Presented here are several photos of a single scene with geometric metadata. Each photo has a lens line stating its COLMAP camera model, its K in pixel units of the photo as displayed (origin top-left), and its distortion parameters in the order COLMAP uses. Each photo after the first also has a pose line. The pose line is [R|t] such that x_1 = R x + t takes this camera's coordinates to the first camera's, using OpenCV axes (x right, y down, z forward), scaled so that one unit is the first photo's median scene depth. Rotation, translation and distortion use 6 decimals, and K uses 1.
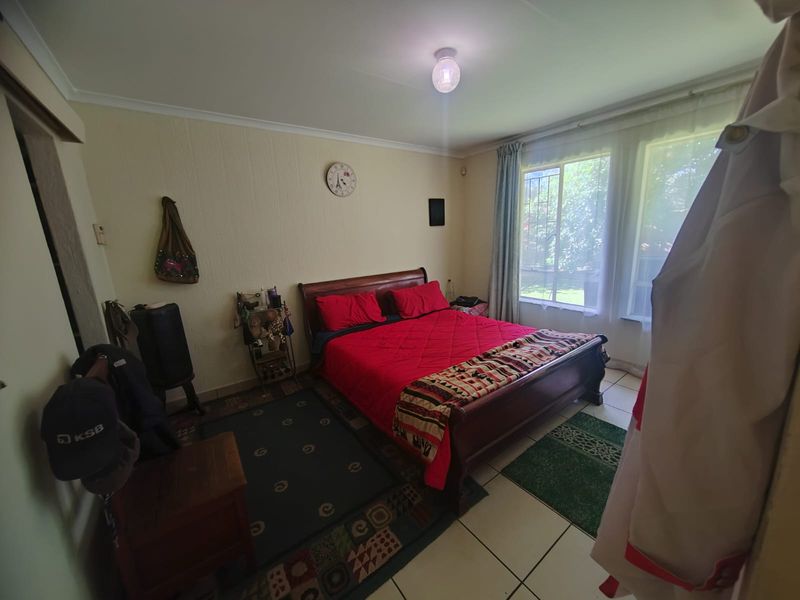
lens RADIAL K [[311.8, 0, 397.8], [0, 311.8, 301.3], [0, 0, 1]] dist [-0.003235, -0.000763]
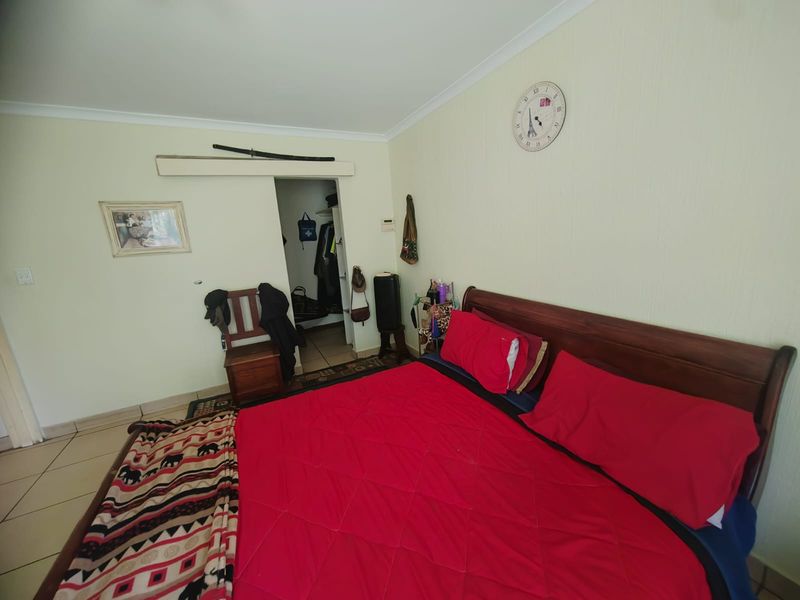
lens RADIAL K [[311.8, 0, 397.8], [0, 311.8, 301.3], [0, 0, 1]] dist [-0.003235, -0.000763]
pose [[-0.133785, 0.258493, -0.956704, 0.445342], [-0.148241, 0.949301, 0.277223, -0.205014], [0.979860, 0.178911, -0.088683, 0.873994]]
